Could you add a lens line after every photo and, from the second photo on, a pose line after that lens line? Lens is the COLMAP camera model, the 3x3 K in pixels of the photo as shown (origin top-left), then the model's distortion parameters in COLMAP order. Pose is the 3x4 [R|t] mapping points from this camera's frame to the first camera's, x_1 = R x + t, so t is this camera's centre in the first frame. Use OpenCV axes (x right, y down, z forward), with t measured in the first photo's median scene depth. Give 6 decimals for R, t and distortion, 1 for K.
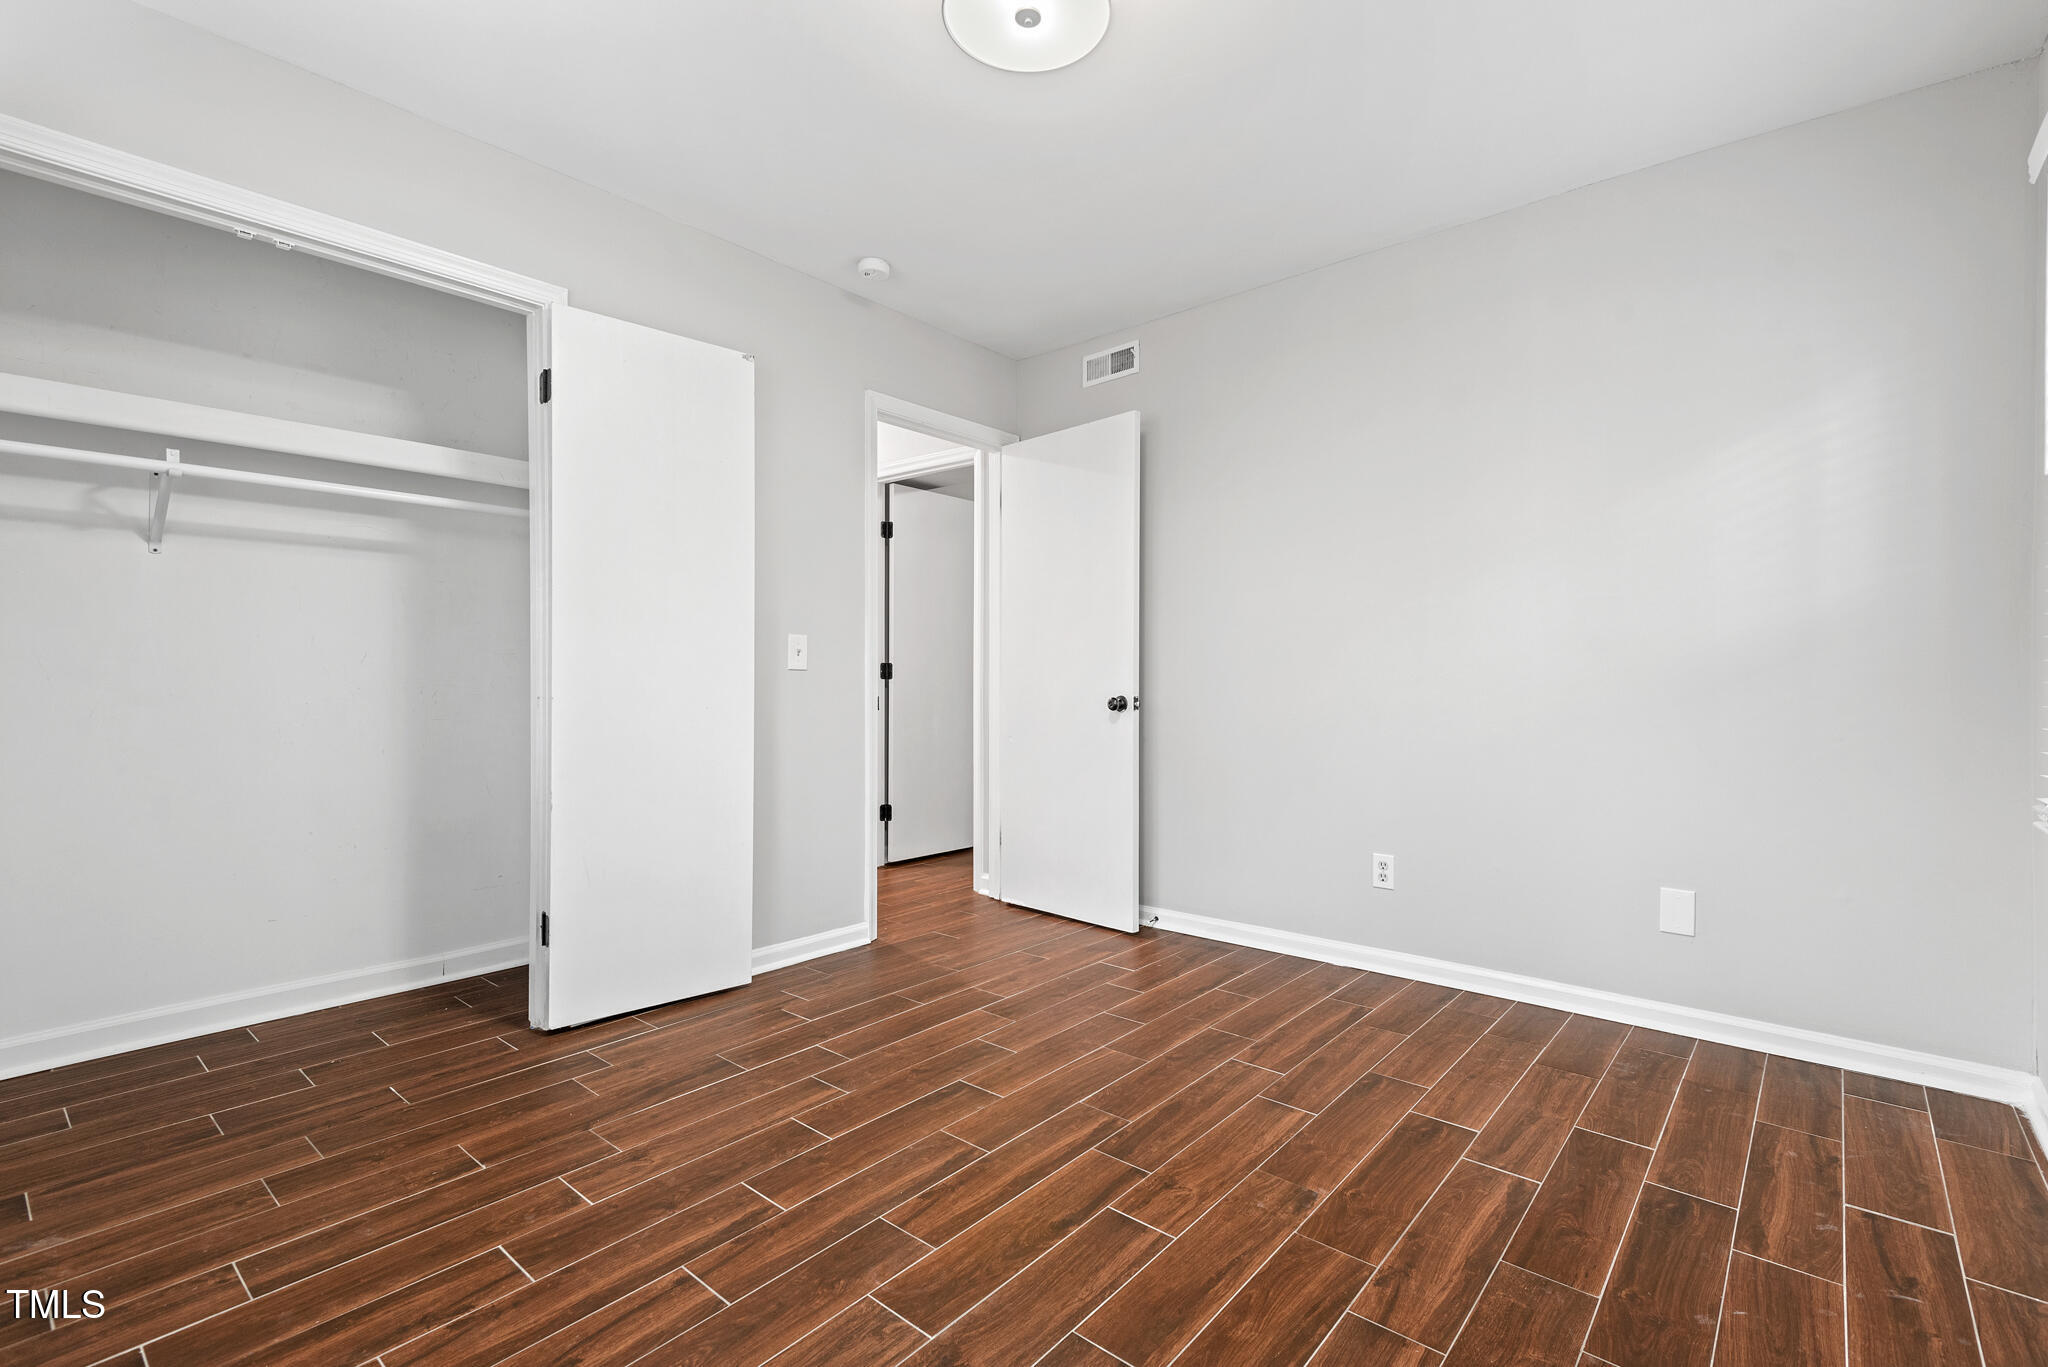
lens RADIAL K [[925.6, 0, 1020.9], [0, 925.6, 687.7], [0, 0, 1]] dist [0.035215, -0.019453]
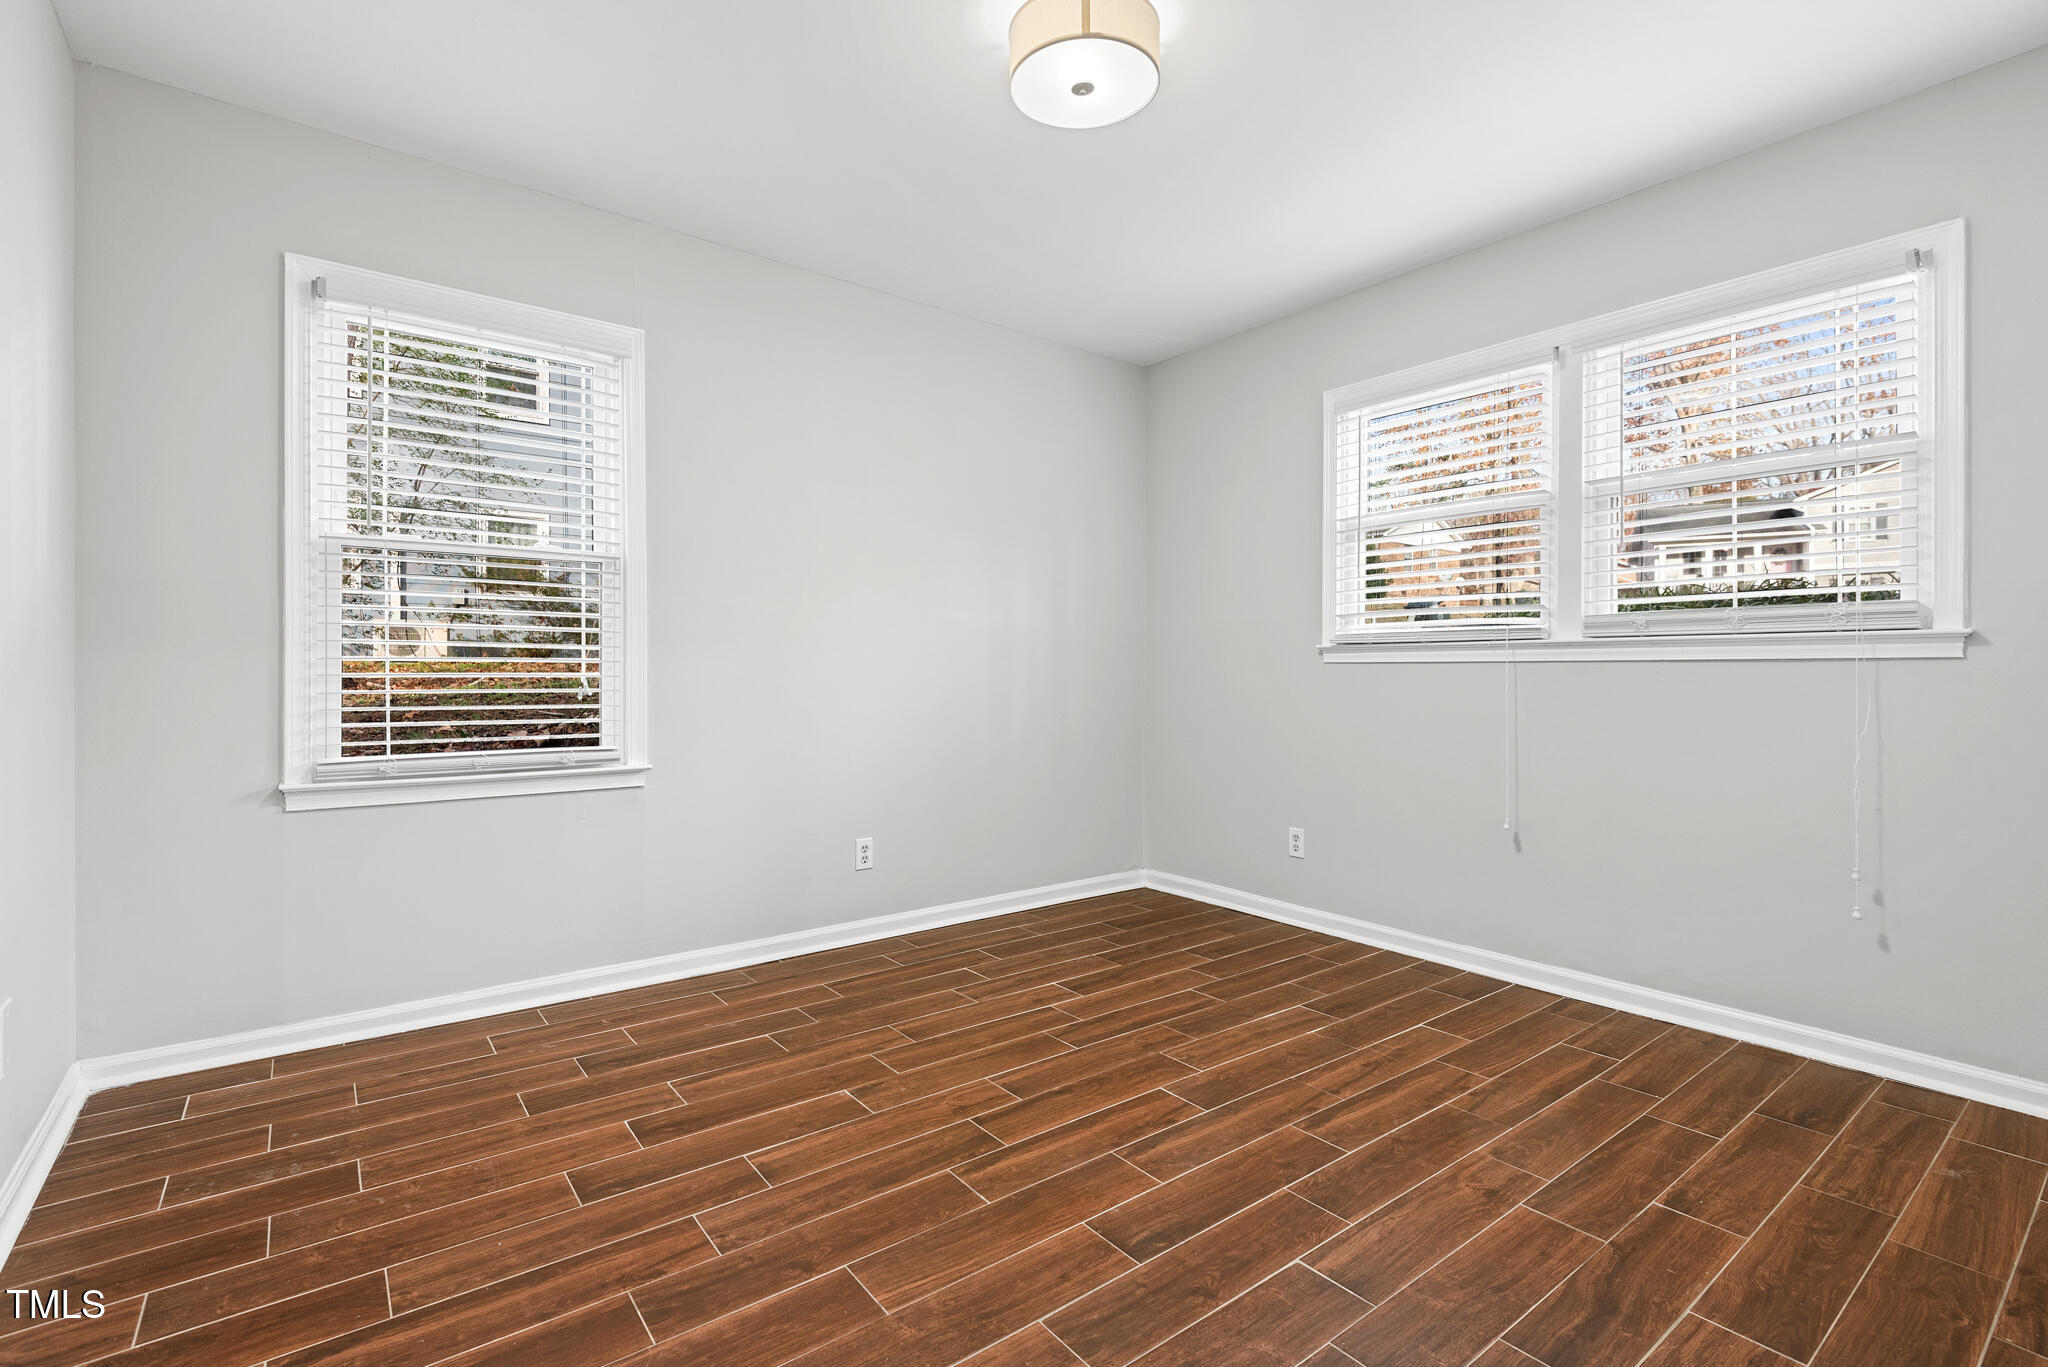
lens RADIAL K [[925.6, 0, 1020.9], [0, 925.6, 687.7], [0, 0, 1]] dist [0.035215, -0.019453]
pose [[-0.979626, -0.007188, 0.200703, -0.140456], [-0.002566, 0.999726, 0.023282, -0.019619], [-0.200815, 0.022293, -0.979376, 2.058774]]
